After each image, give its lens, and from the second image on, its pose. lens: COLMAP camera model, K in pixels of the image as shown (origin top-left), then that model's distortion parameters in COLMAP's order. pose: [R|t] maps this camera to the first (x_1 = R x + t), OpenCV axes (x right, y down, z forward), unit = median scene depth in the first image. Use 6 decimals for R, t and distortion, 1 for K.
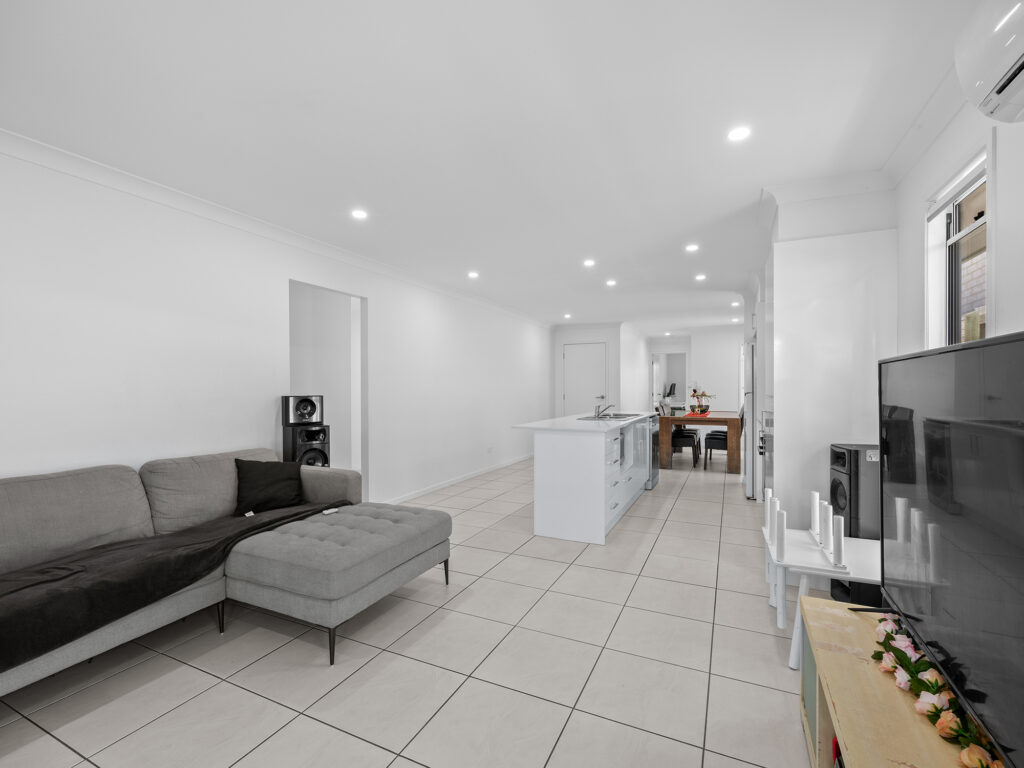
lens RADIAL K [[468.4, 0, 498.9], [0, 468.4, 382.2], [0, 0, 1]] dist [-0.026227, -0.000123]
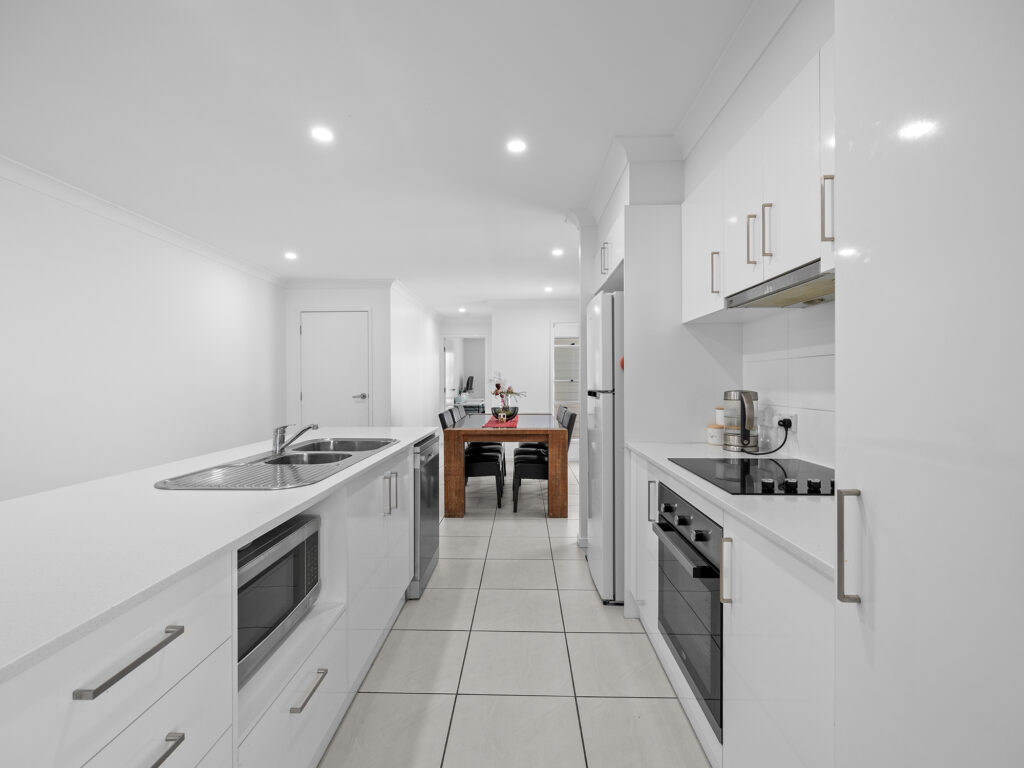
lens RADIAL K [[468.4, 0, 498.9], [0, 468.4, 382.2], [0, 0, 1]] dist [-0.026227, -0.000123]
pose [[0.915453, -0.001703, 0.402421, 0.146988], [-0.003349, 0.999924, 0.011849, 0.004903], [-0.402411, -0.012195, 0.915378, 0.375736]]
